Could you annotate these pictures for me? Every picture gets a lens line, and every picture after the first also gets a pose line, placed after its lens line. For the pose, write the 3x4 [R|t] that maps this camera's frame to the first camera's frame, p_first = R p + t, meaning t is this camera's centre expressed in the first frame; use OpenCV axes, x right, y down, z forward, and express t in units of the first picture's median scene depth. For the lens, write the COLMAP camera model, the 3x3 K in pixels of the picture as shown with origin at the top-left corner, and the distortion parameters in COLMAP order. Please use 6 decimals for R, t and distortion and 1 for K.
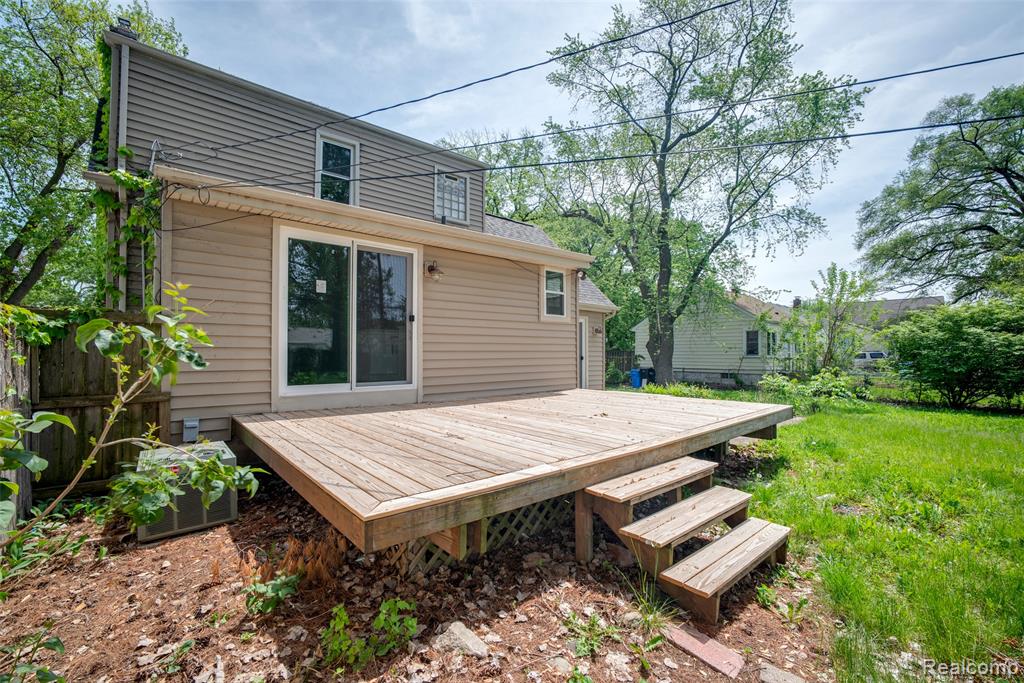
lens RADIAL K [[429.3, 0, 516.7], [0, 429.3, 338.6], [0, 0, 1]] dist [-0.001921, 0.000188]
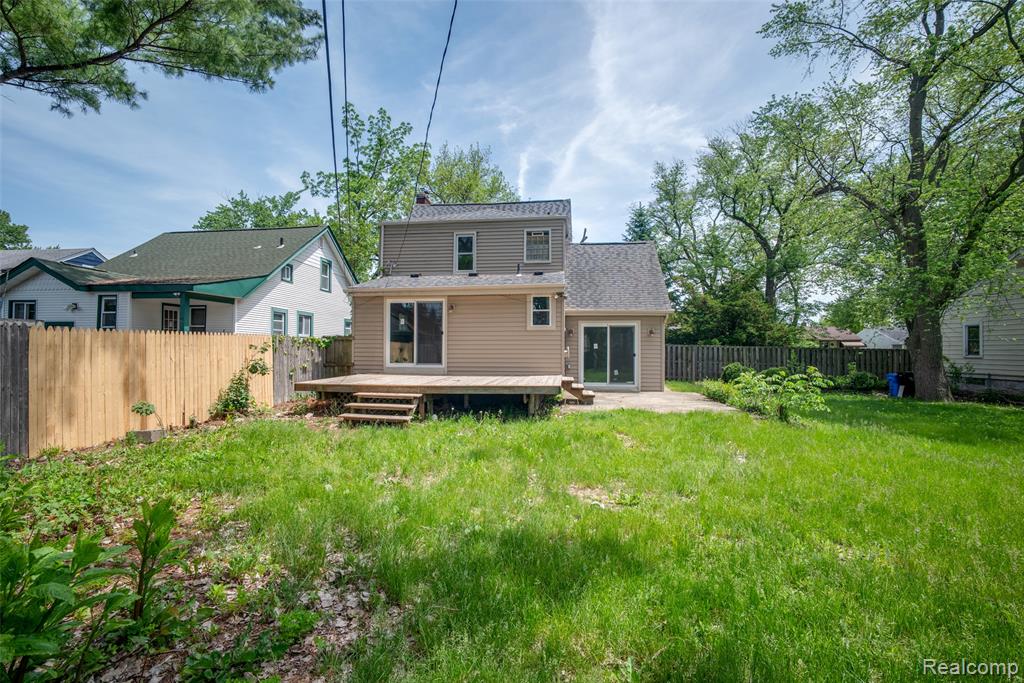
lens RADIAL K [[427.6, 0, 507.9], [0, 427.6, 353.1], [0, 0, 1]] dist [-0.010458, 0.000083]
pose [[0.654369, 0.004097, -0.756164, 1.191913], [0.020501, 0.999522, 0.023157, 0.006136], [0.755897, -0.030655, 0.653972, -0.072737]]
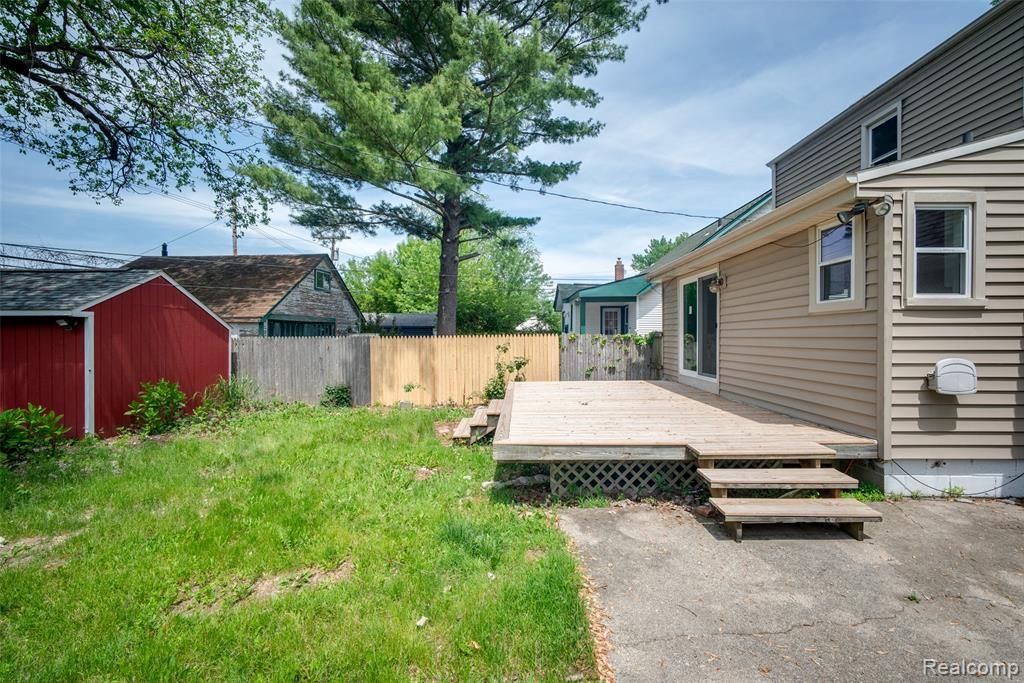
lens RADIAL K [[429.3, 0, 516.7], [0, 429.3, 338.6], [0, 0, 1]] dist [-0.001921, 0.000188]
pose [[-0.655254, 0.001209, -0.755407, 0.842013], [0.020825, 0.999648, -0.016465, -0.000543], [0.755121, -0.026520, -0.655049, 1.094916]]
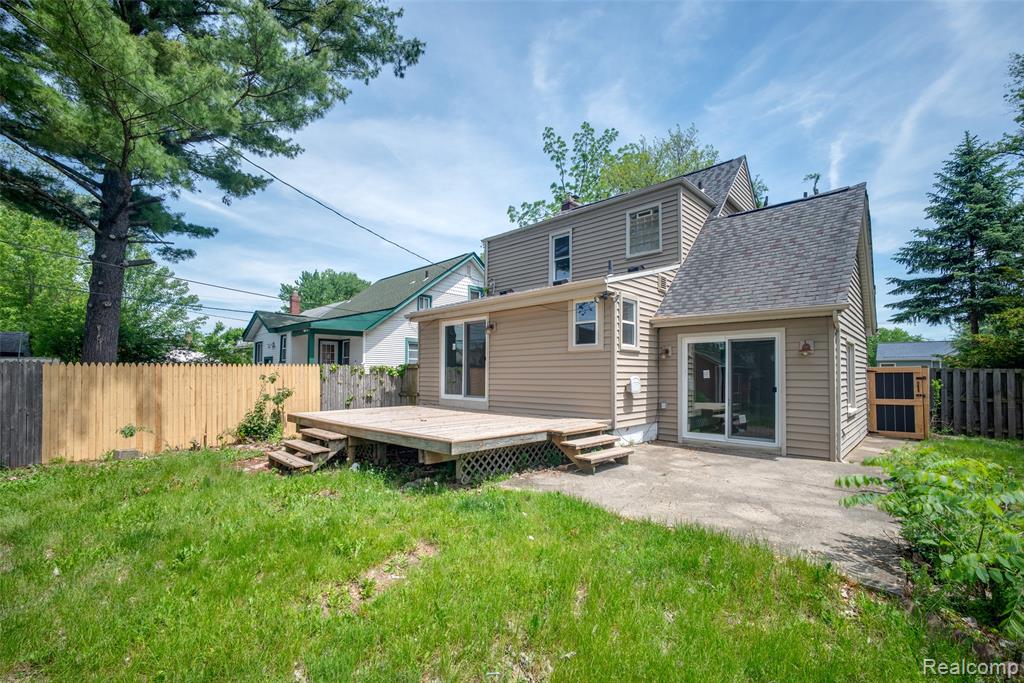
lens RADIAL K [[437.0, 0, 512.5], [0, 437.0, 370.0], [0, 0, 1]] dist [-0.014631, 0.000505]
pose [[0.086693, -0.014851, -0.996124, 1.151259], [0.026342, 0.999573, -0.012610, 0.016526], [0.995887, -0.025146, 0.087047, 0.765109]]
